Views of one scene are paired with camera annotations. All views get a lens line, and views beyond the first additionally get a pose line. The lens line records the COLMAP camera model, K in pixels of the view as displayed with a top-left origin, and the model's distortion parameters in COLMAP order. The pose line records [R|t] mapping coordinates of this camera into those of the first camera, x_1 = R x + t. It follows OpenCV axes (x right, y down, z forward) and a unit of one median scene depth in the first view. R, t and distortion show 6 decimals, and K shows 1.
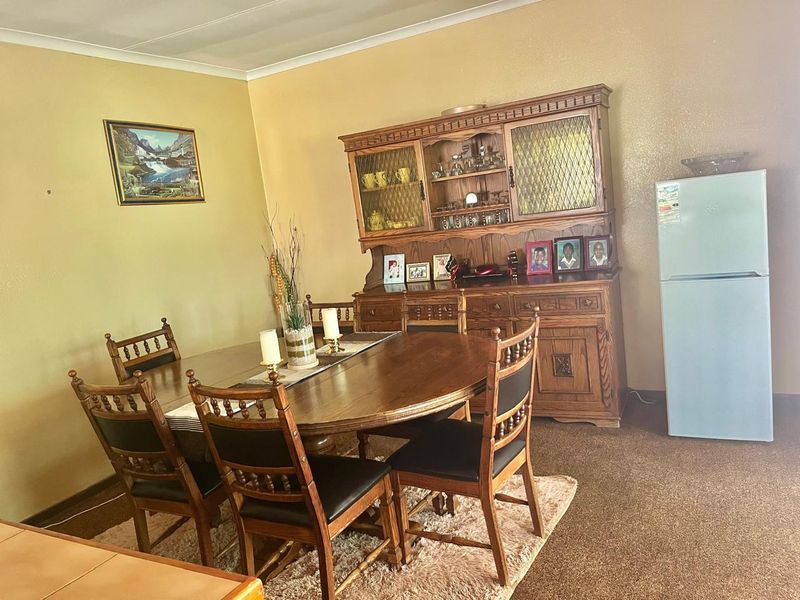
lens RADIAL K [[636.0, 0, 400.0], [0, 636.0, 300.0], [0, 0, 1]] dist [0.005569, 0.001439]
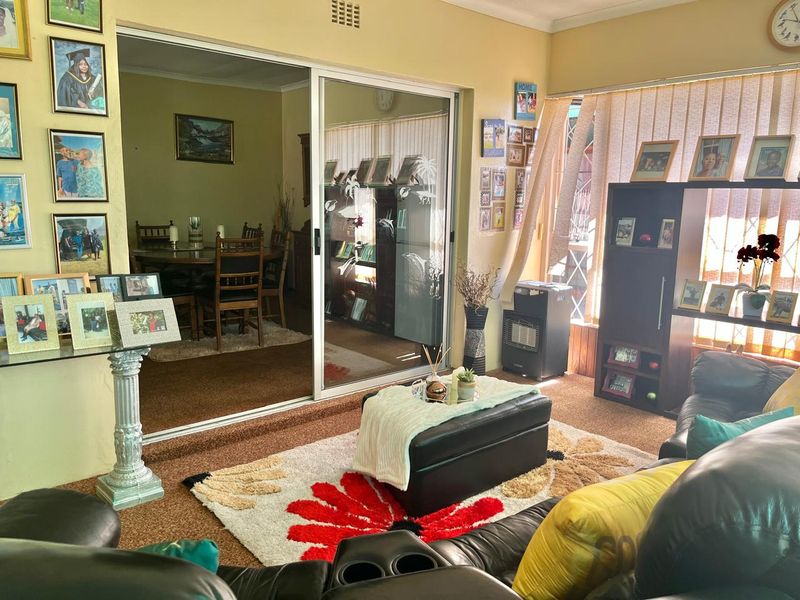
lens RADIAL K [[636.0, 0, 400.0], [0, 636.0, 300.0], [0, 0, 1]] dist [0.005569, 0.001439]
pose [[0.915052, 0.197449, -0.351701, 0.854651], [-0.183128, 0.980308, 0.073897, -0.003534], [0.359366, -0.003214, 0.933191, -0.482042]]
